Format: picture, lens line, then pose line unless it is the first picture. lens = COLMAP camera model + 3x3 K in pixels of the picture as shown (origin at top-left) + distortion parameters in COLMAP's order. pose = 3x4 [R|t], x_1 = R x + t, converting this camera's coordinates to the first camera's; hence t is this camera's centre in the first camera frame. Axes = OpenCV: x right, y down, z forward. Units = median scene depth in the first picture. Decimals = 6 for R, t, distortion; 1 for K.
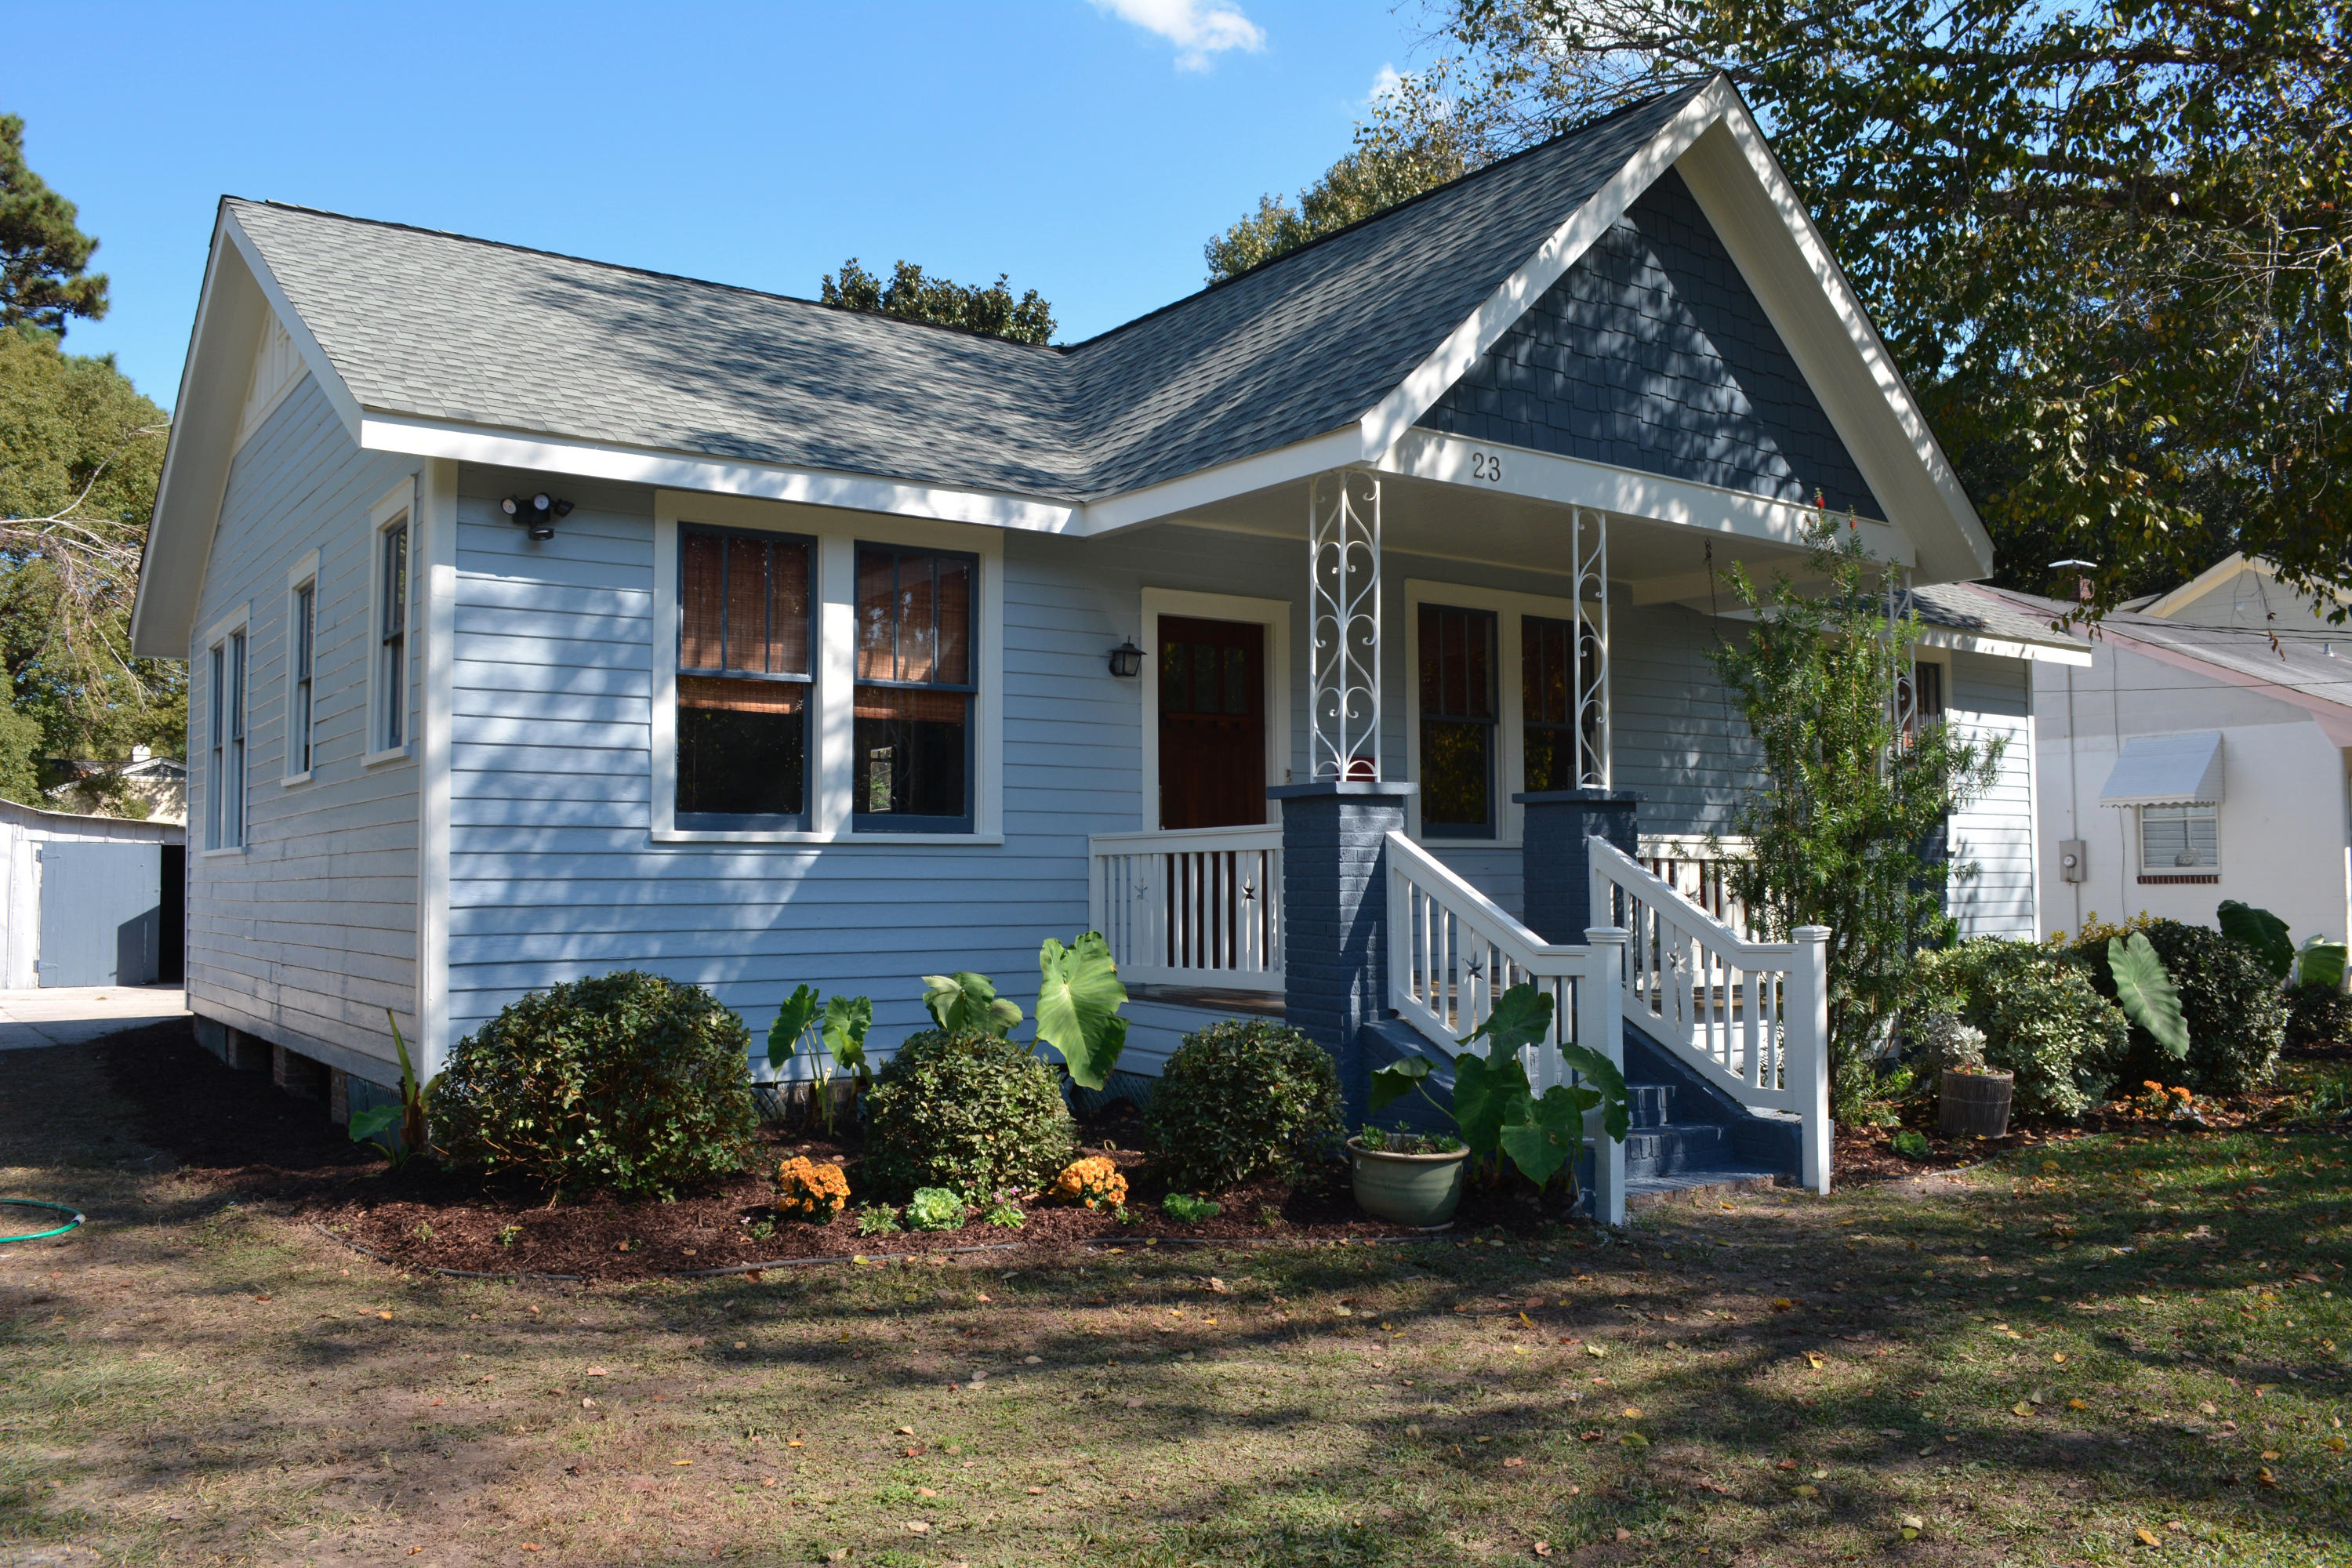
lens RADIAL K [[1843.0, 0, 1160.6], [0, 1843.0, 789.8], [0, 0, 1]] dist [-0.081834, 0.011508]
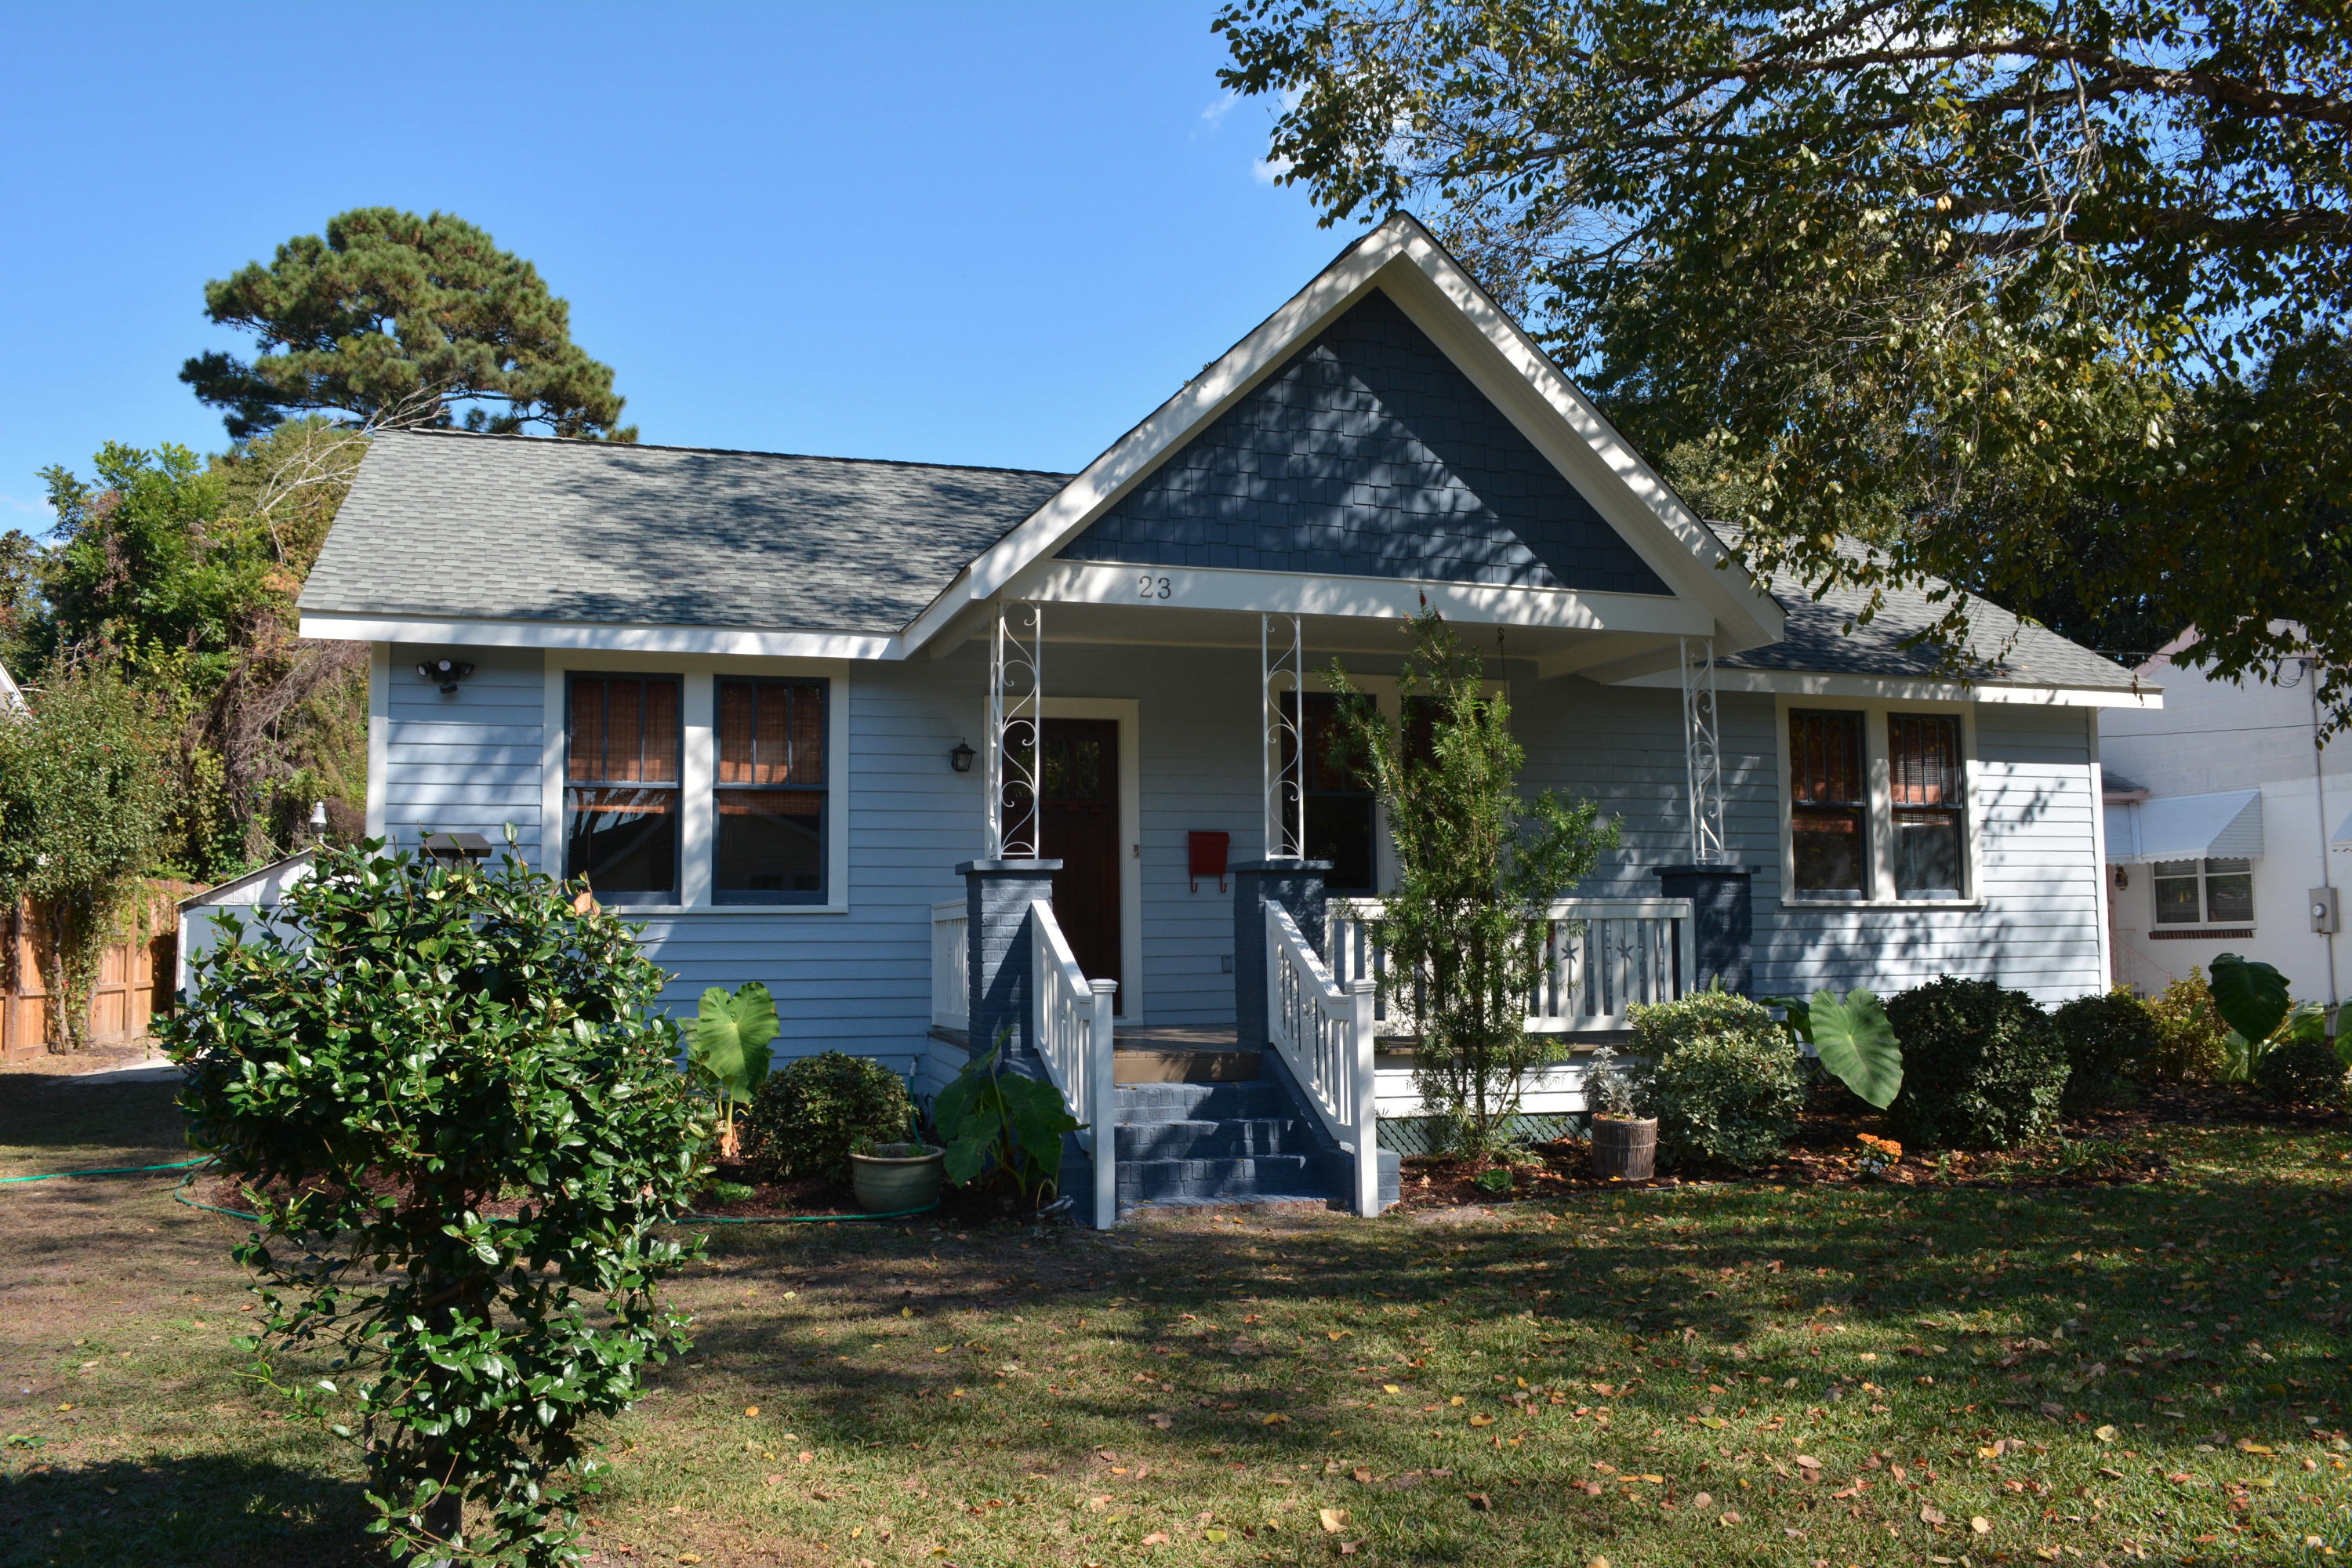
lens RADIAL K [[1843.0, 0, 1160.6], [0, 1843.0, 789.8], [0, 0, 1]] dist [-0.081834, 0.011508]
pose [[0.950067, -0.032161, -0.310385, 0.501818], [0.021939, 0.999098, -0.036370, -0.003500], [0.311275, 0.027745, 0.949915, -0.102893]]
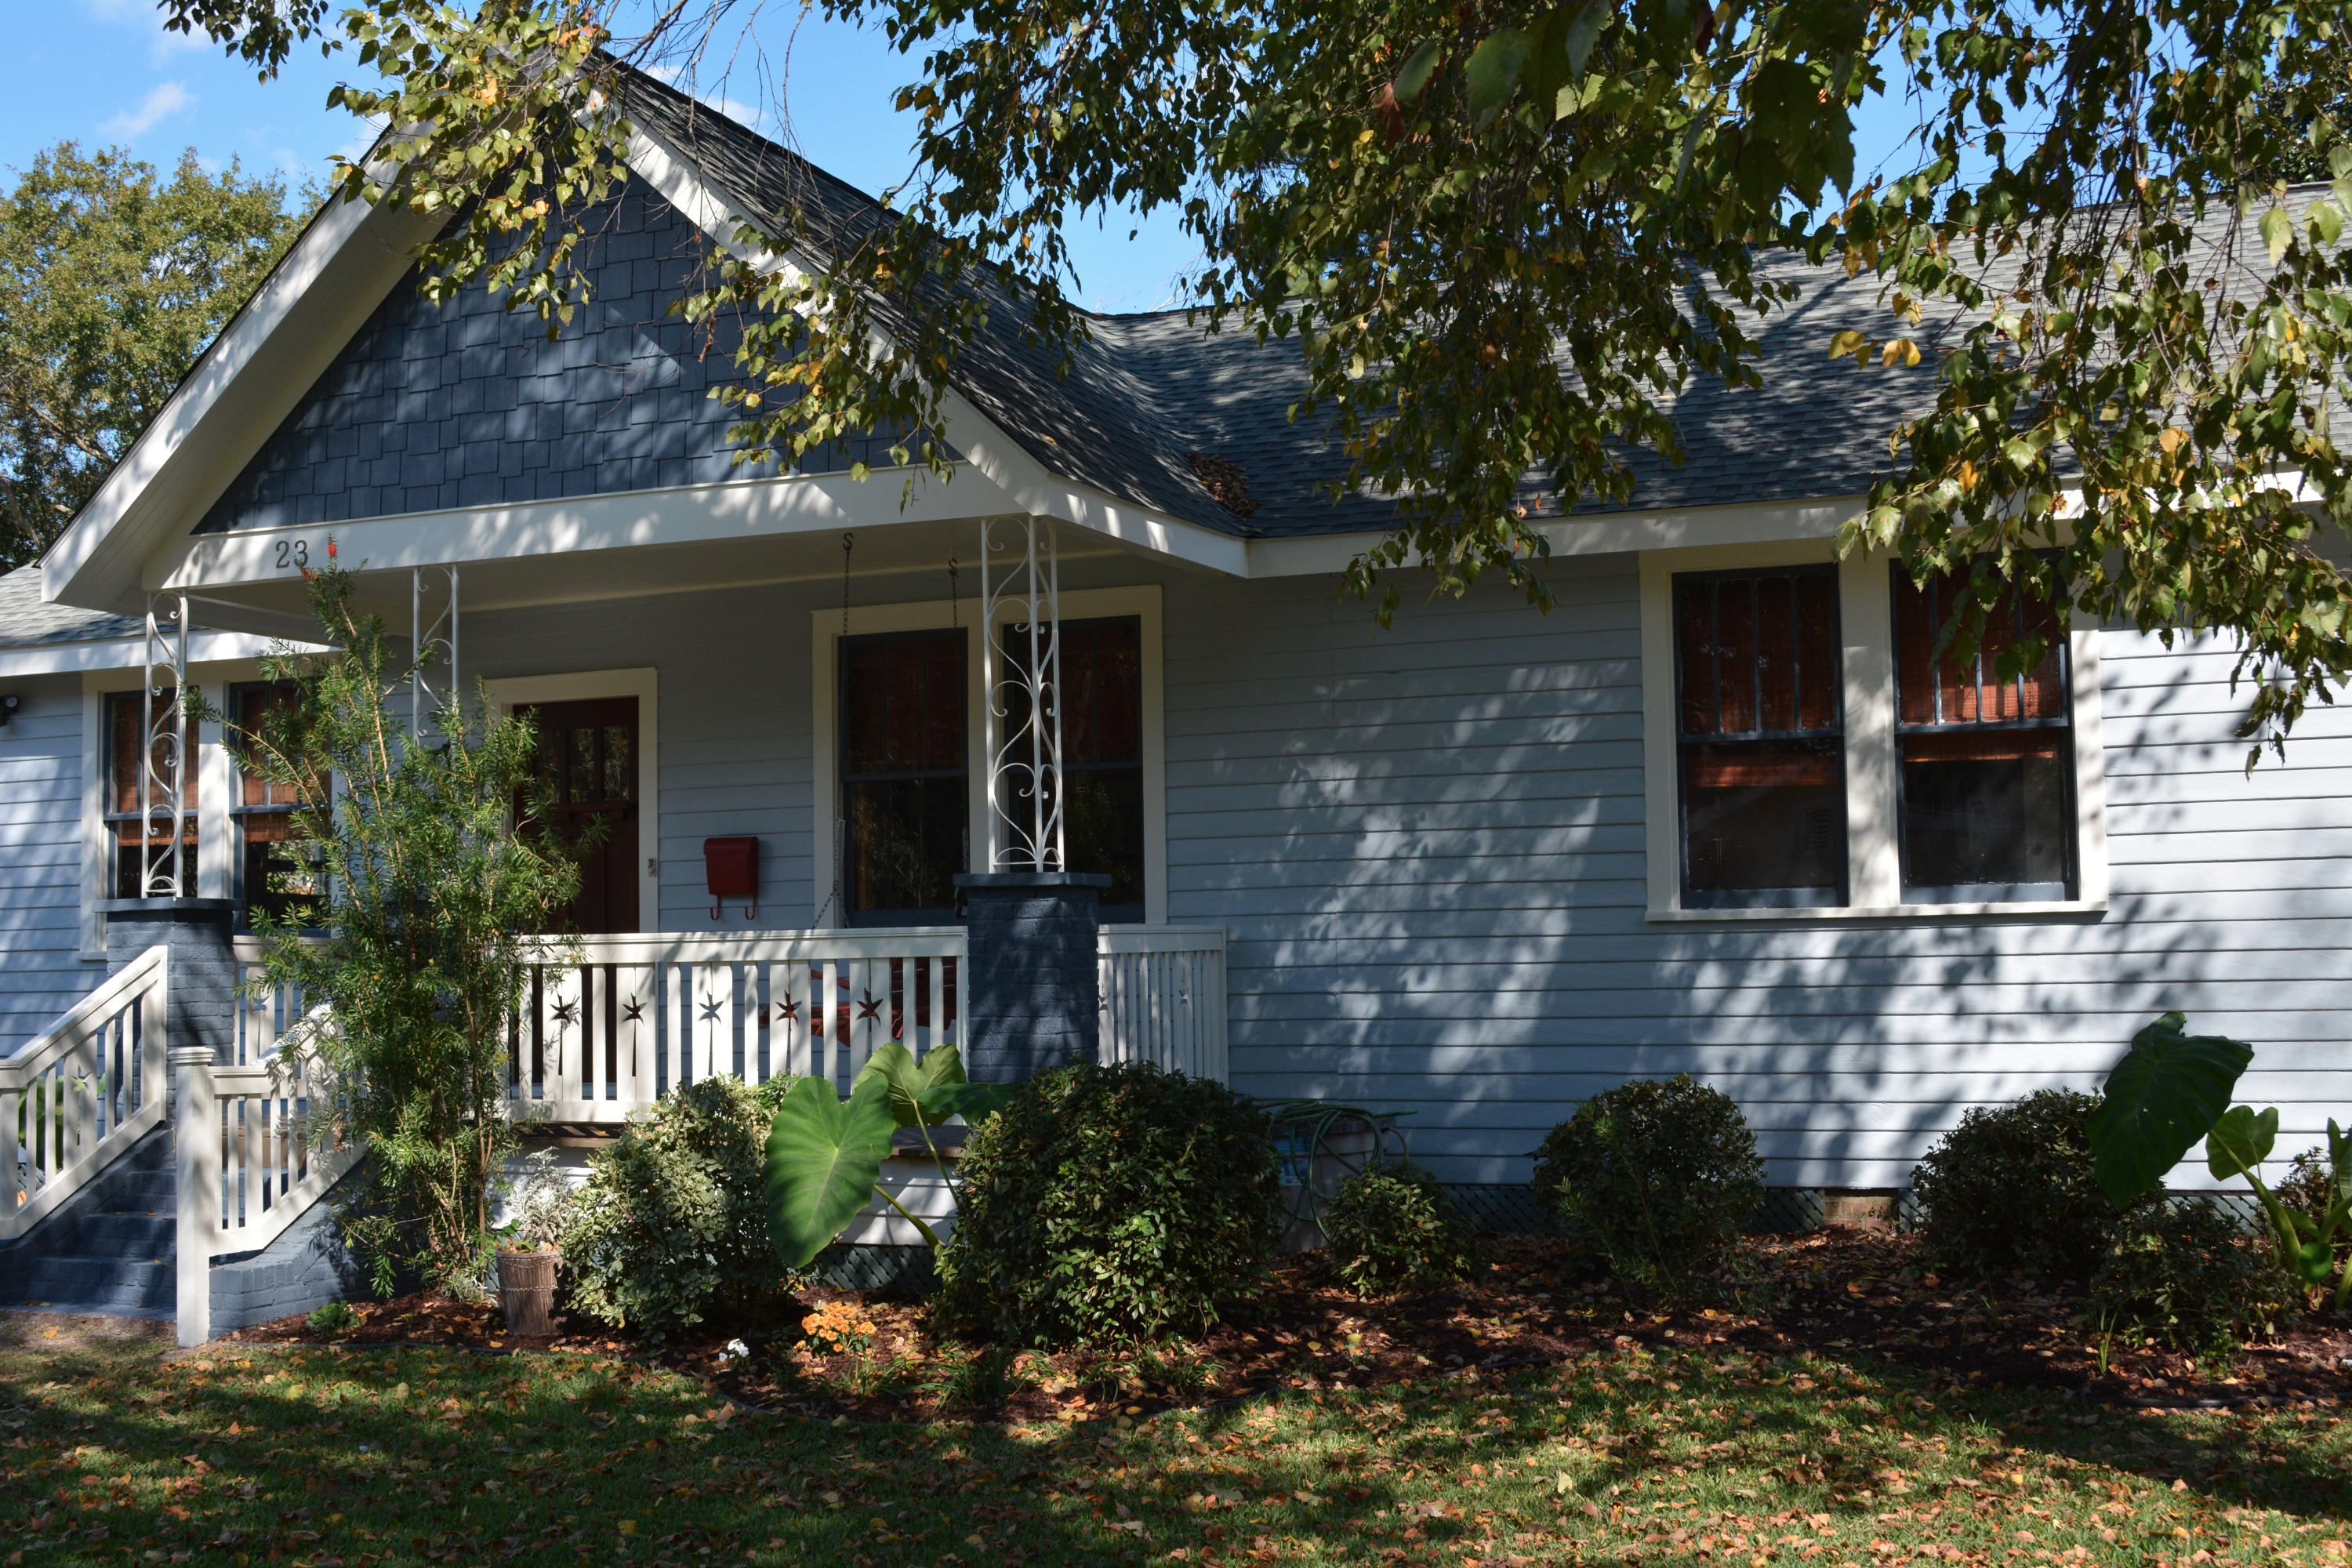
lens RADIAL K [[2704.6, 0, 1170.4], [0, 2704.6, 773.1], [0, 0, 1]] dist [-0.049329, 0.013404]
pose [[0.546254, -0.073961, -0.834348, 1.427621], [0.057104, 0.997065, -0.050998, 0.029862], [0.835671, -0.019787, 0.548874, 0.568987]]
